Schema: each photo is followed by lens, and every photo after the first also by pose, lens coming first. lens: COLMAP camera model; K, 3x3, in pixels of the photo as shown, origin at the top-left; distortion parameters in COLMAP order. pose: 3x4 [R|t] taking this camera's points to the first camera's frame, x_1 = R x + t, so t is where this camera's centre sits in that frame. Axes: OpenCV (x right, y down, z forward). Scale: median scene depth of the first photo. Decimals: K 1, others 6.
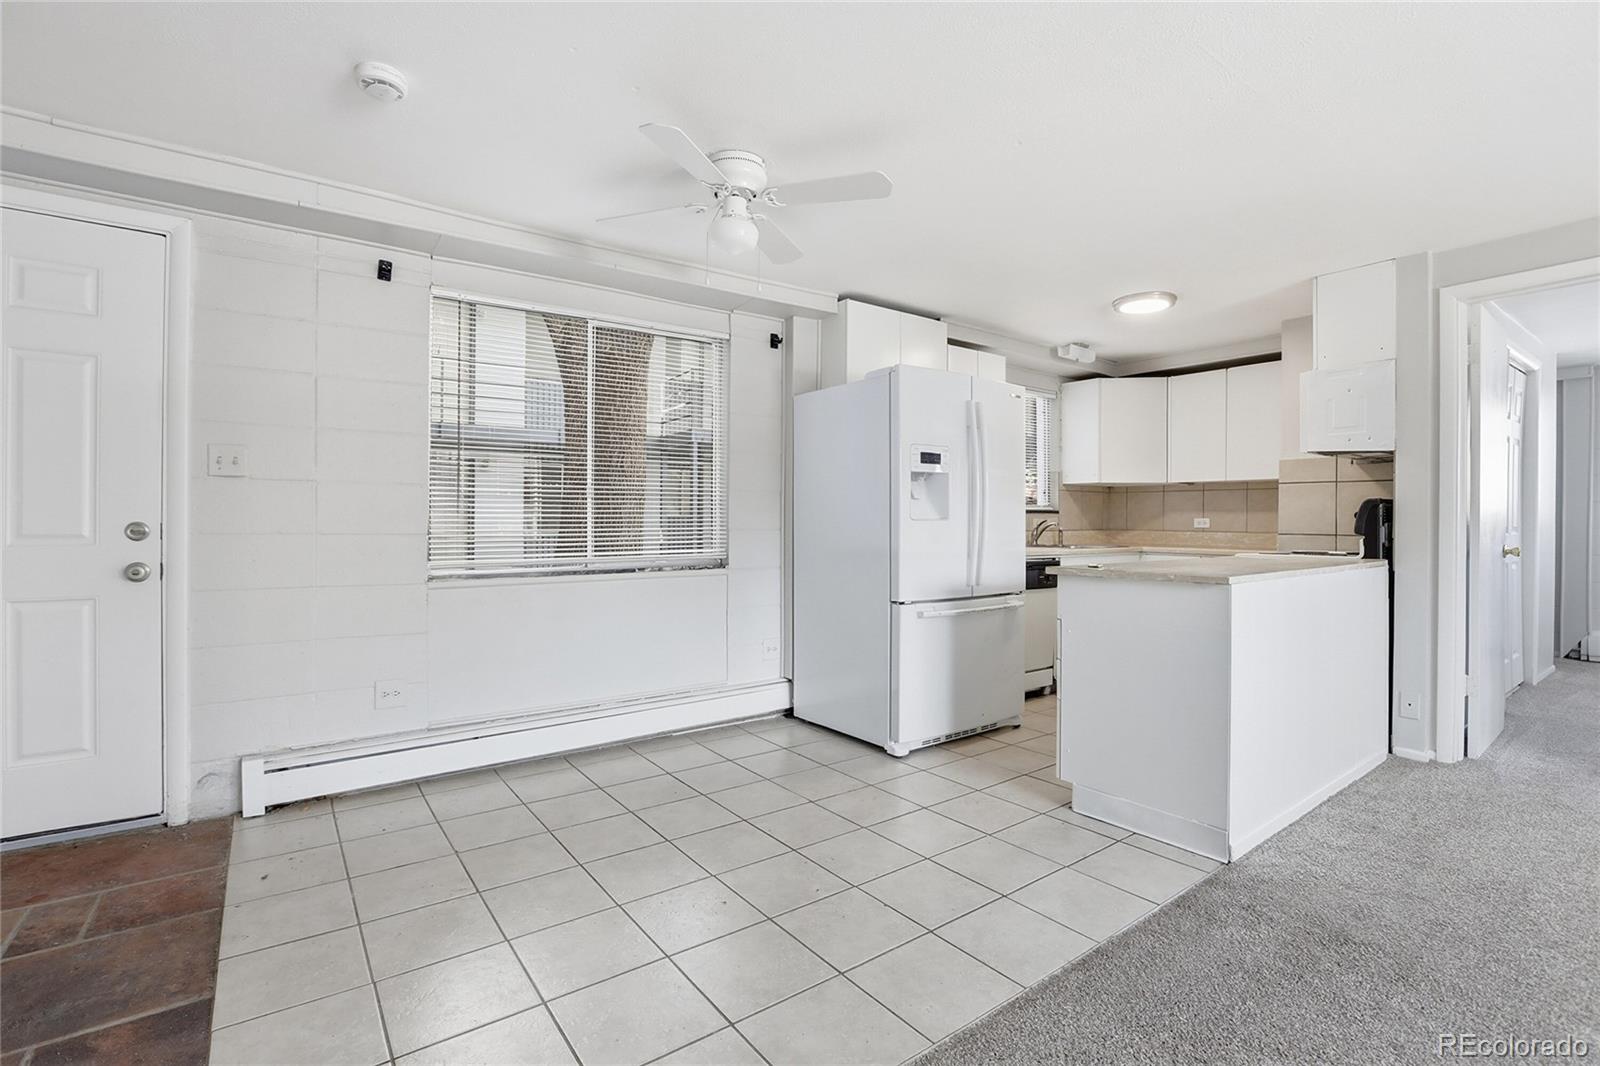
lens RADIAL K [[740.9, 0, 802.6], [0, 740.9, 526.3], [0, 0, 1]] dist [-0.046781, 0.018306]
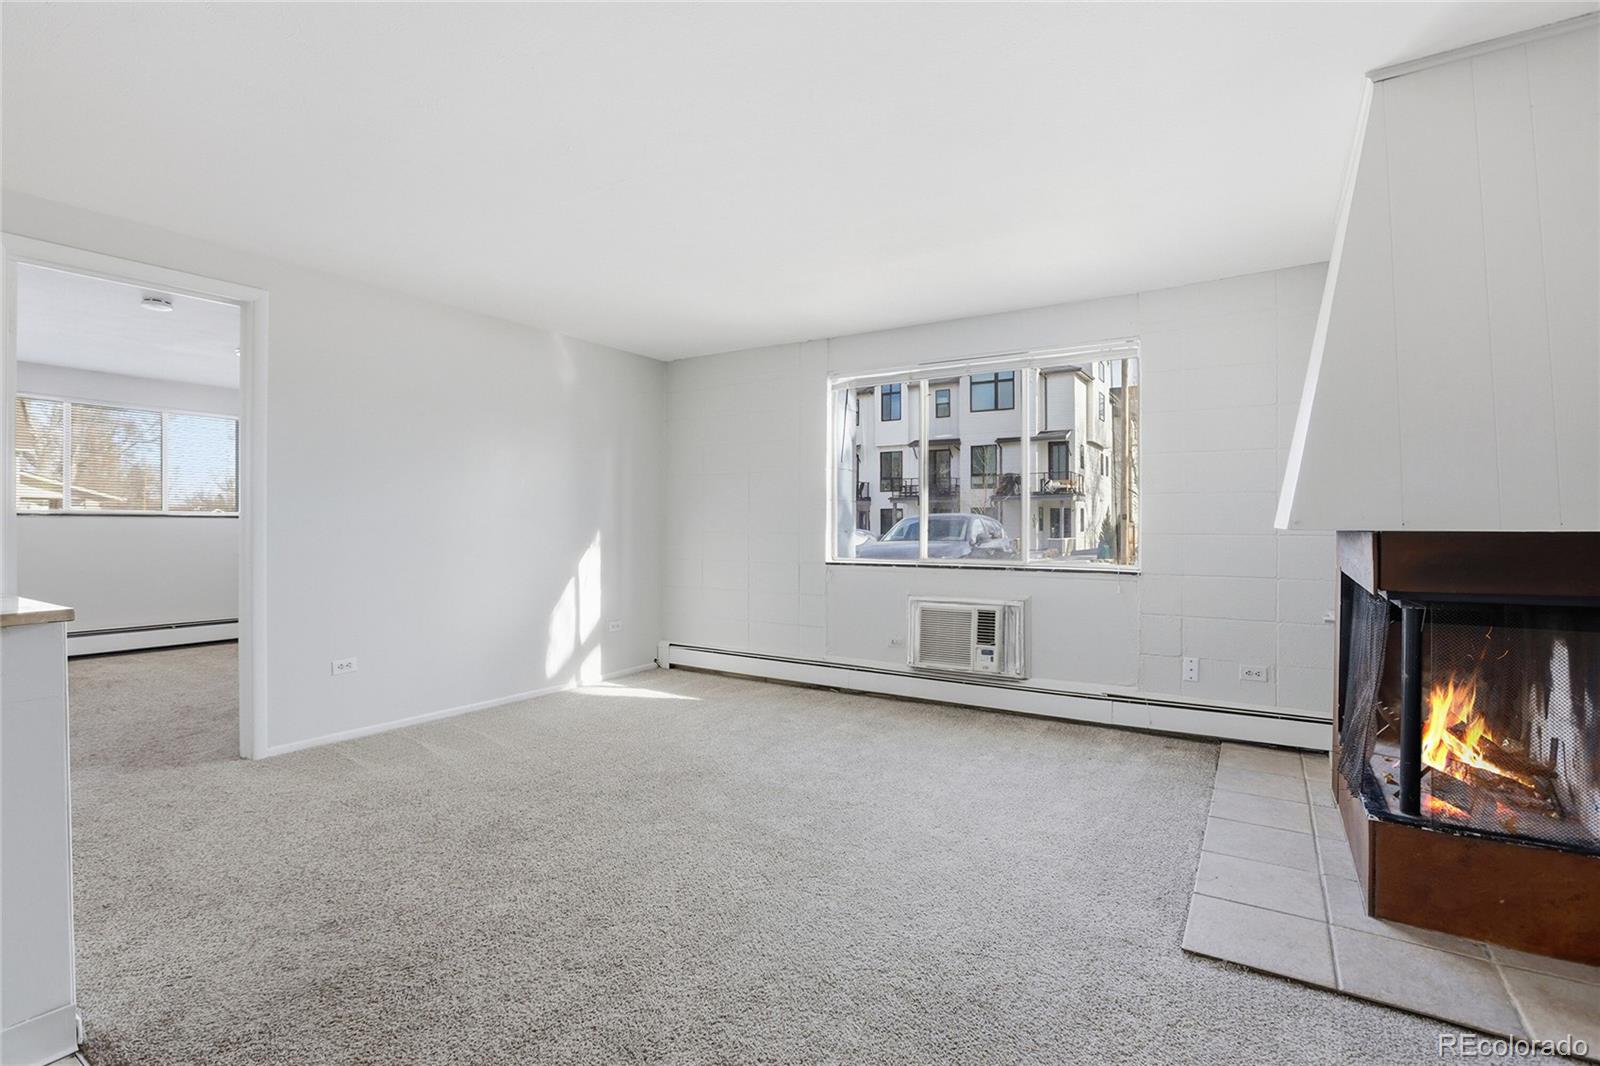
lens RADIAL K [[742.4, 0, 800.0], [0, 742.4, 517.9], [0, 0, 1]] dist [-0.060833, 0.025503]
pose [[-0.356604, 0.006098, 0.934236, -0.125579], [0.005994, 0.999973, -0.004239, -0.001317], [-0.934237, 0.004088, -0.356631, 0.327536]]
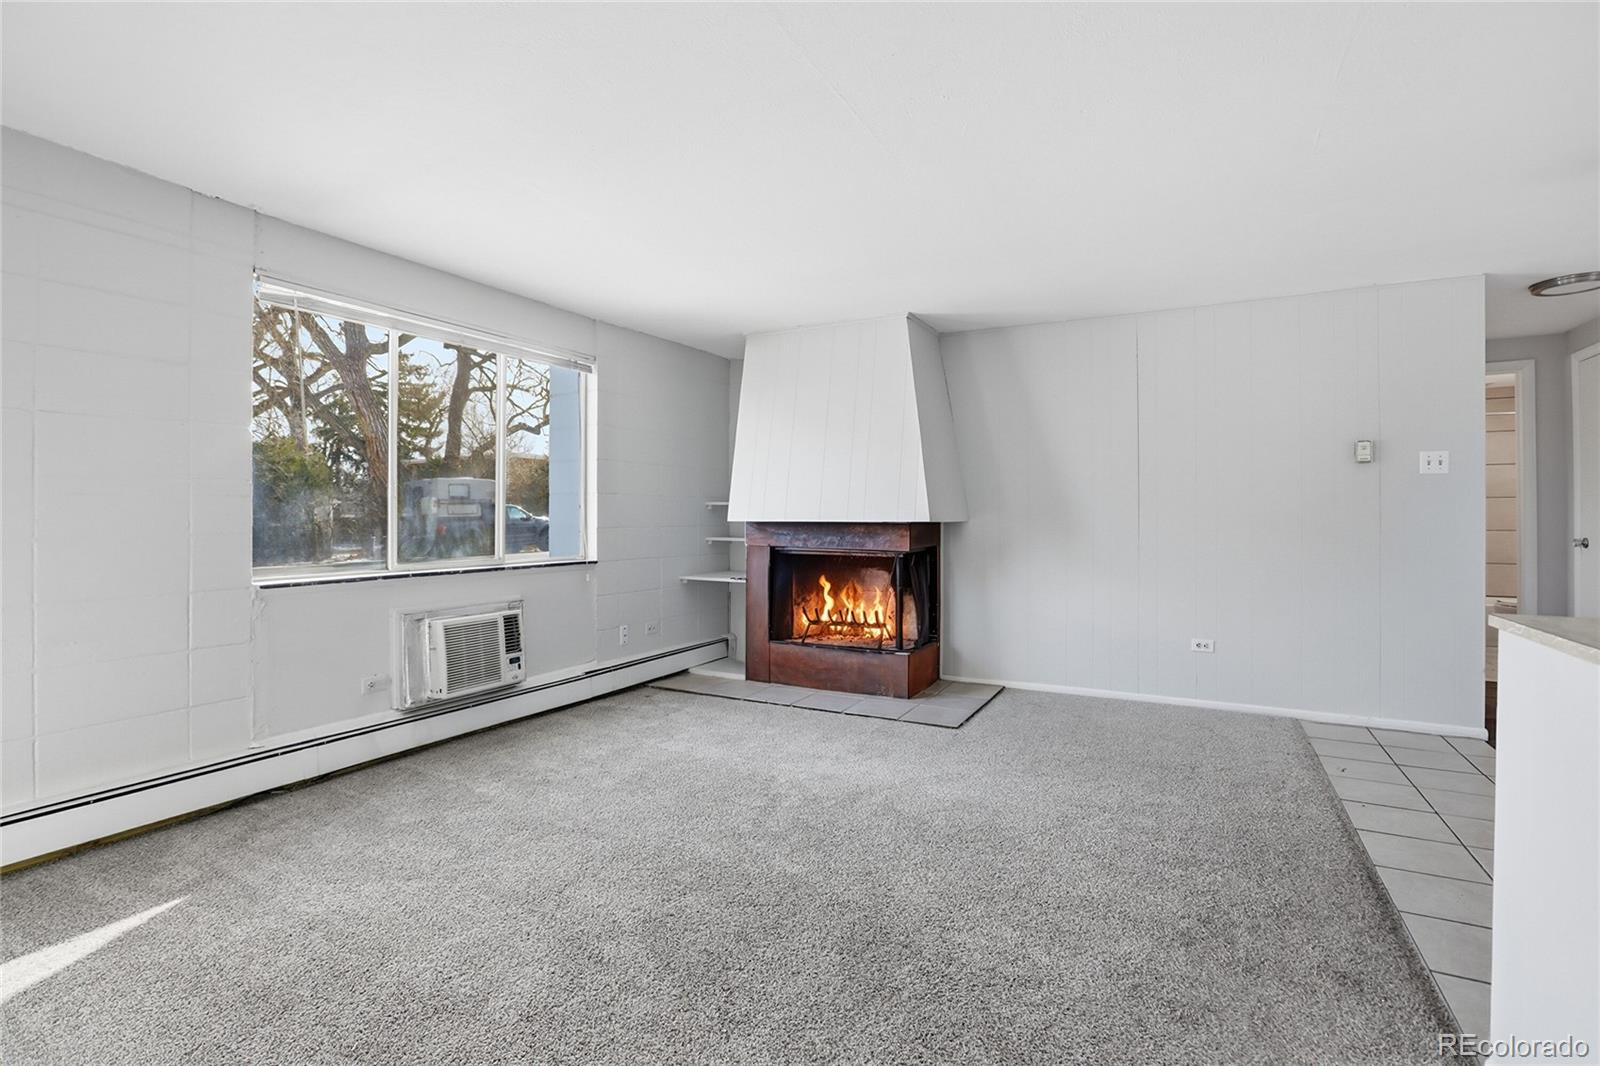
lens RADIAL K [[742.4, 0, 800.0], [0, 742.4, 517.9], [0, 0, 1]] dist [-0.060833, 0.025503]
pose [[-0.904713, -0.001333, -0.426019, 0.713130], [-0.004190, 0.999975, 0.005768, -0.005012], [0.426000, 0.007003, -0.904696, 0.677017]]
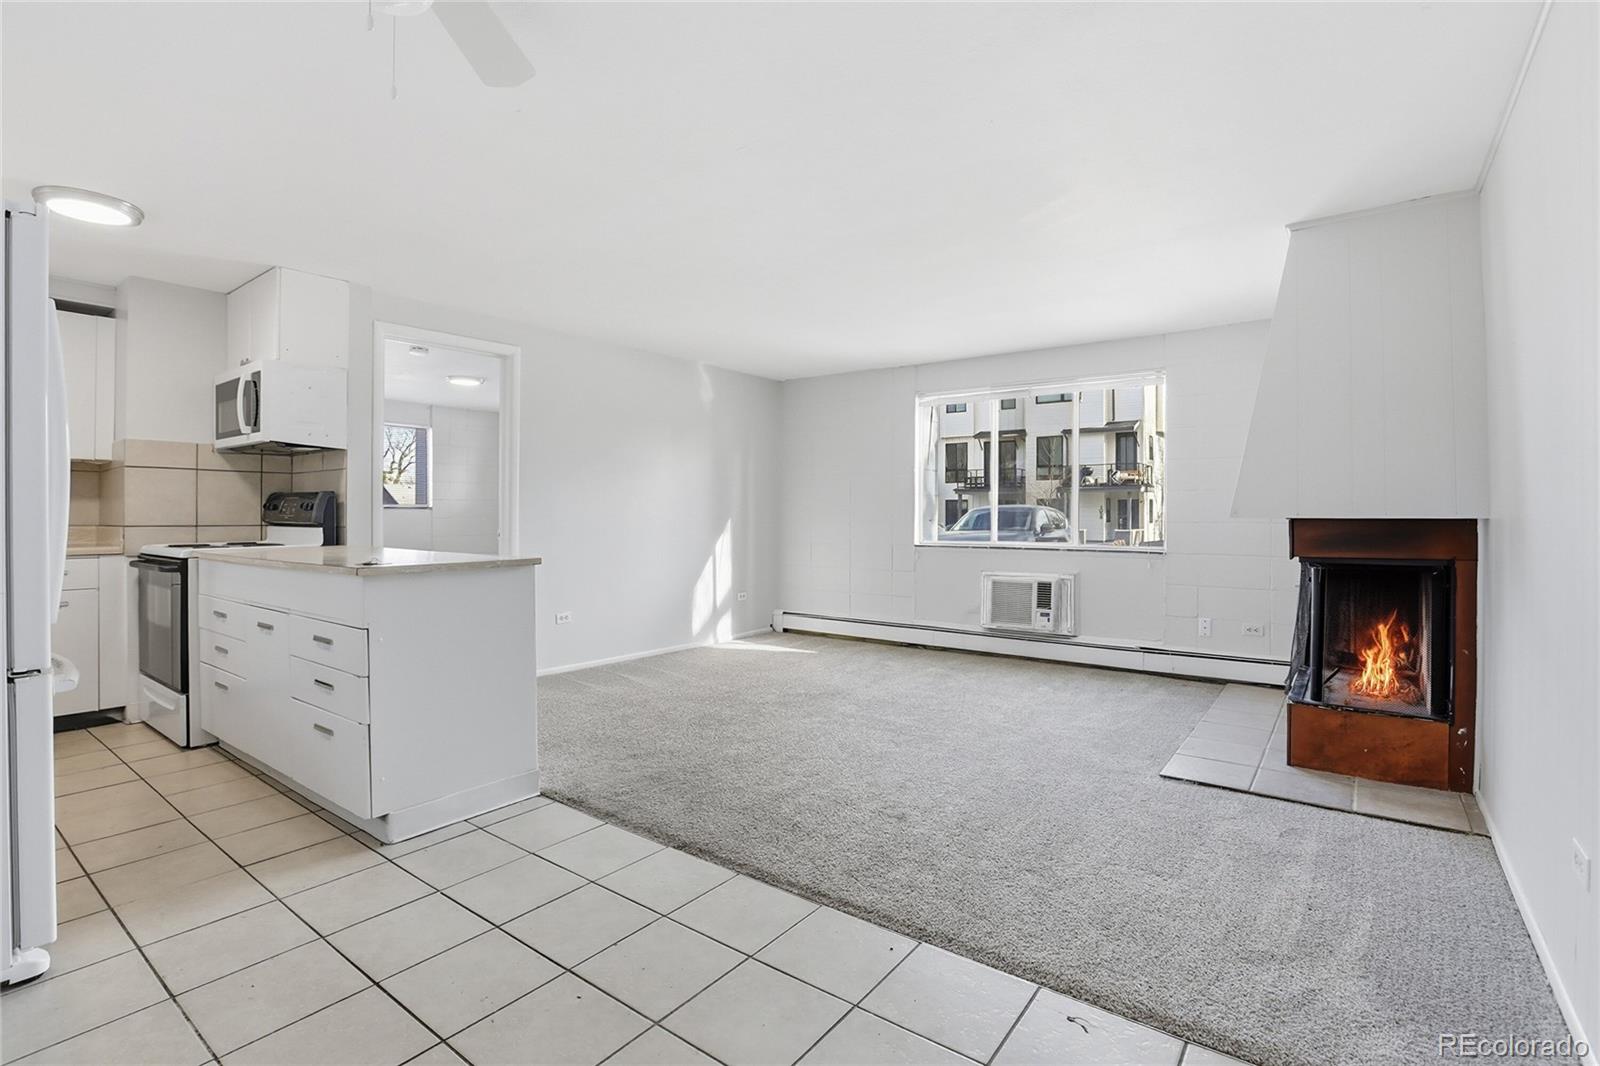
lens RADIAL K [[757.6, 0, 802.7], [0, 757.6, 520.5], [0, 0, 1]] dist [-0.064951, 0.028685]
pose [[-0.285539, -0.008340, 0.958331, -0.382459], [0.005512, 0.999931, 0.010345, -0.000700], [-0.958351, 0.008236, -0.285473, 0.490958]]
